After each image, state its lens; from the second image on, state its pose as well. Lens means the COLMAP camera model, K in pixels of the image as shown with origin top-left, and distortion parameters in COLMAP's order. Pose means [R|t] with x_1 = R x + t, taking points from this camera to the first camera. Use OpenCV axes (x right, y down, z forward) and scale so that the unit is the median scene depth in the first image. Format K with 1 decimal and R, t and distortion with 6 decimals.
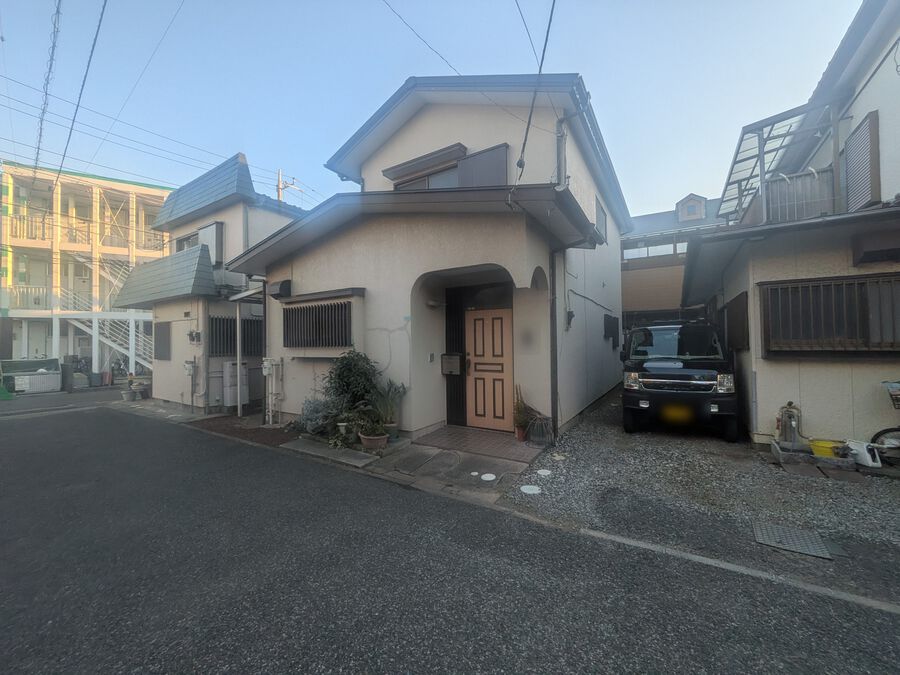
lens RADIAL K [[354.4, 0, 453.0], [0, 354.4, 340.7], [0, 0, 1]] dist [0.000094, 0.000097]
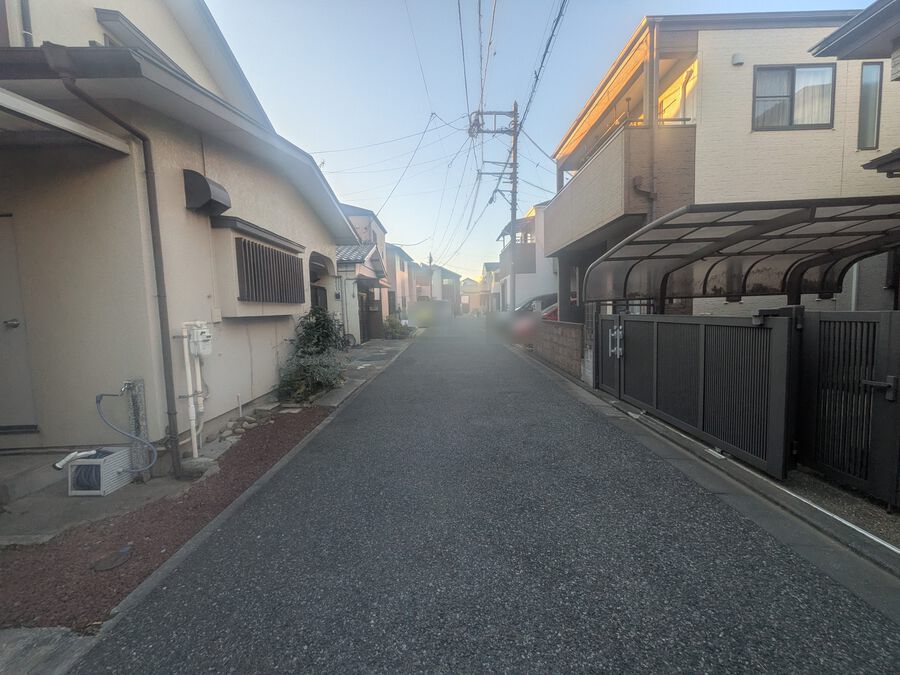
lens RADIAL K [[354.4, 0, 452.3], [0, 354.4, 334.7], [0, 0, 1]] dist [0.000094, 0.000097]
pose [[-0.551857, -0.035007, 0.833204, -1.415154], [0.019795, 0.998287, 0.055053, 0.059637], [-0.833704, 0.046875, -0.550219, 1.227652]]
